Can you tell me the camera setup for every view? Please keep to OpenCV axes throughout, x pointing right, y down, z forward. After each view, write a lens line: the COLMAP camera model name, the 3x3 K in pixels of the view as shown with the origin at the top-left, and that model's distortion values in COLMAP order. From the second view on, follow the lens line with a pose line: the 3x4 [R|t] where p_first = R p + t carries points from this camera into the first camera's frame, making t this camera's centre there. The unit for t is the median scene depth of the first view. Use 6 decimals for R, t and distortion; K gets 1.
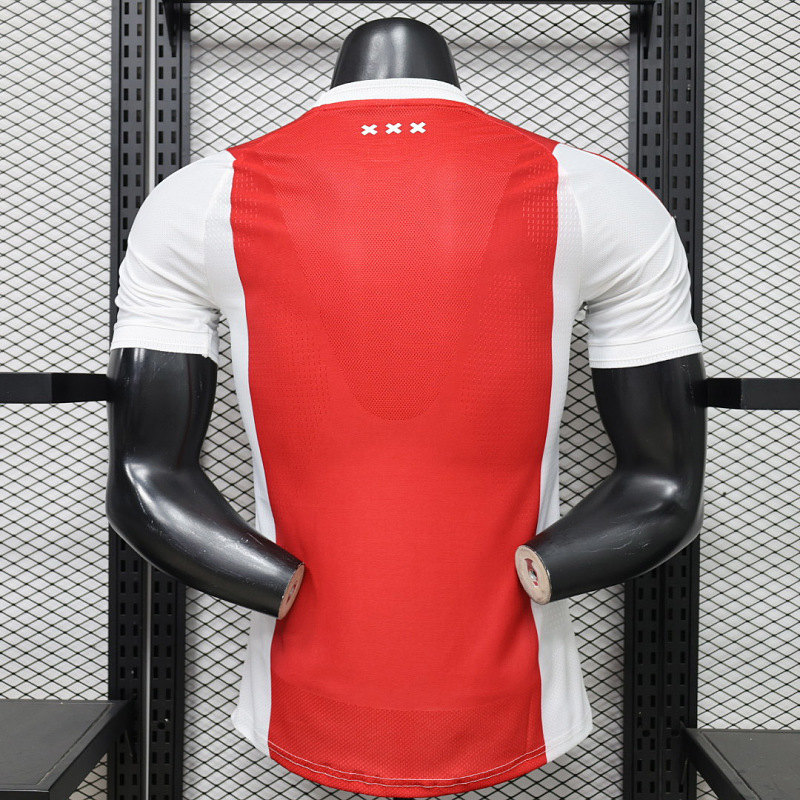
lens RADIAL K [[1055.4, 0, 398.2], [0, 1055.4, 398.2], [0, 0, 1]] dist [-0.023393, 0.000000]
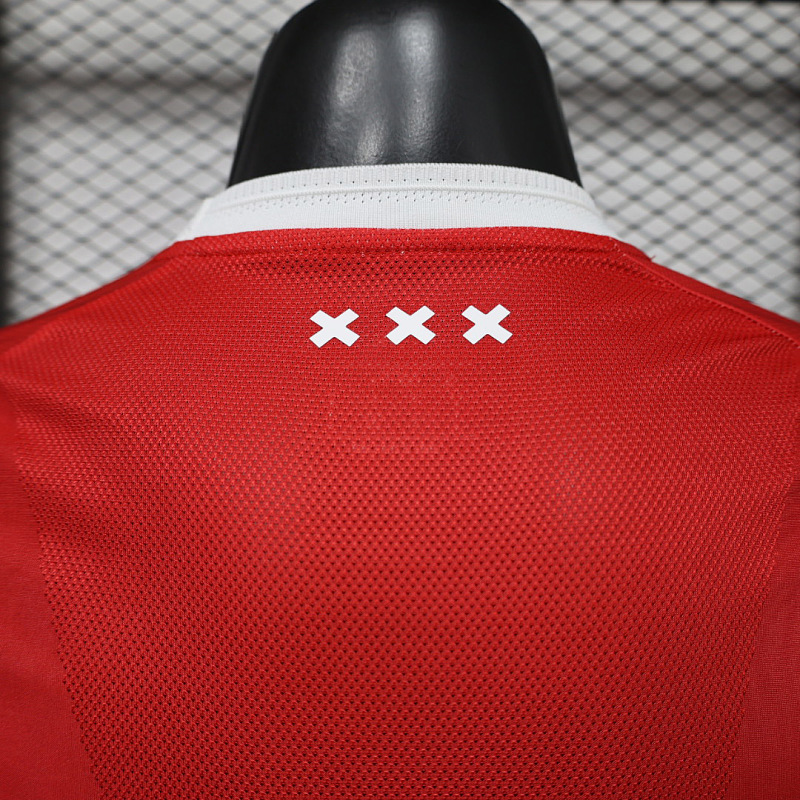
lens RADIAL K [[814.9, 0, 401.8], [0, 814.9, 398.5], [0, 0, 1]] dist [-0.013845, 0.000000]
pose [[0.998879, -0.002796, 0.047248, -0.018001], [0.001662, 0.999710, 0.024029, -0.229888], [-0.047302, -0.023923, 0.998594, 0.722069]]
